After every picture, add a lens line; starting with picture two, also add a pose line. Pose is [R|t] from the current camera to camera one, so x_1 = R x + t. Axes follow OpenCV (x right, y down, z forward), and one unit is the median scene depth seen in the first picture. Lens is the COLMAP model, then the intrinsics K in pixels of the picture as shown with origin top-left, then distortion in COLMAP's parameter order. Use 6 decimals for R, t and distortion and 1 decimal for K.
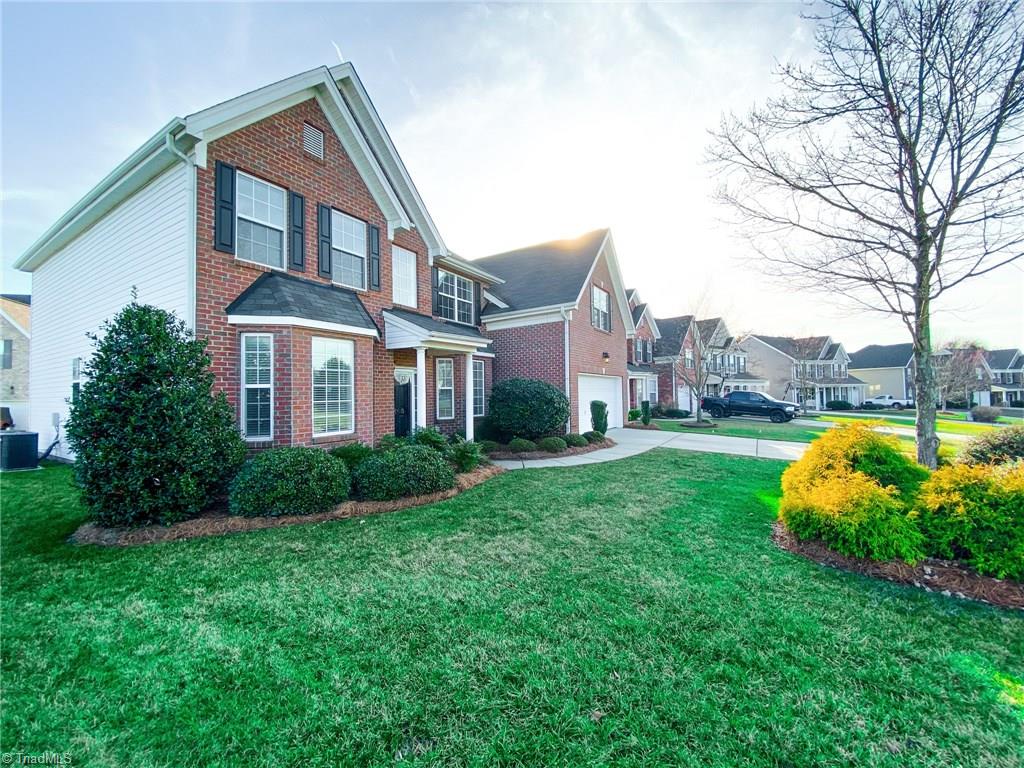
lens RADIAL K [[419.4, 0, 509.3], [0, 419.4, 383.7], [0, 0, 1]] dist [0.002652, -0.015714]
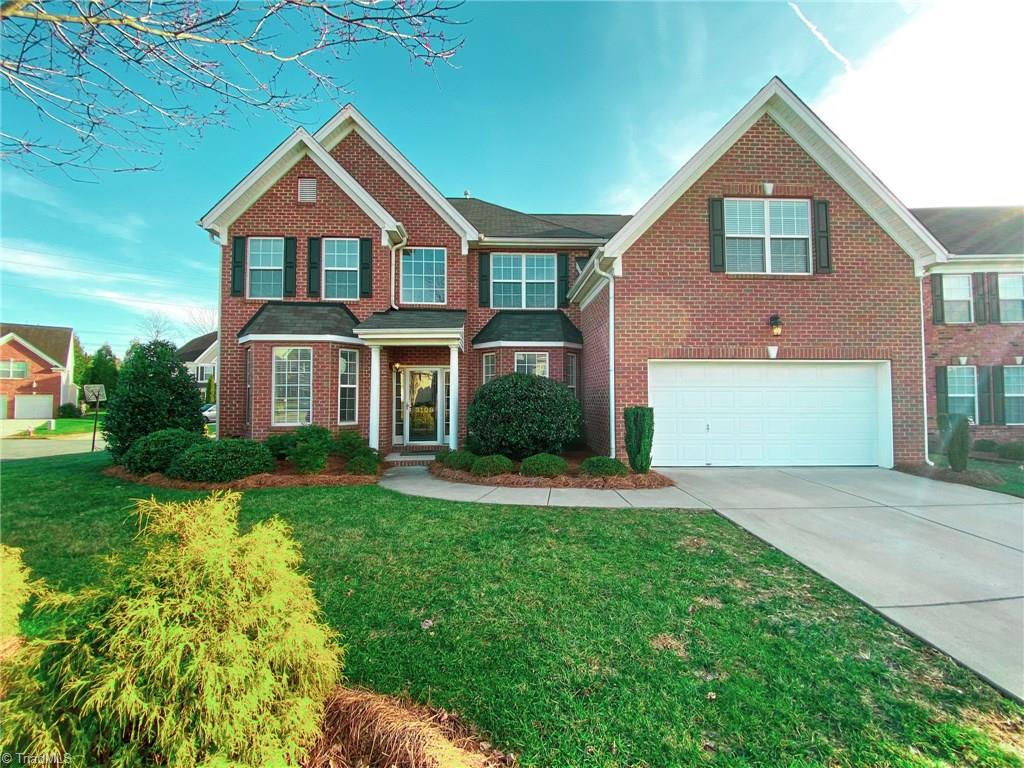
lens RADIAL K [[419.4, 0, 509.3], [0, 419.4, 383.7], [0, 0, 1]] dist [0.002652, -0.015714]
pose [[0.552039, -0.014830, -0.833686, 0.870180], [0.012437, 0.999877, -0.009551, 0.018238], [0.833726, -0.005096, 0.552156, 0.782340]]
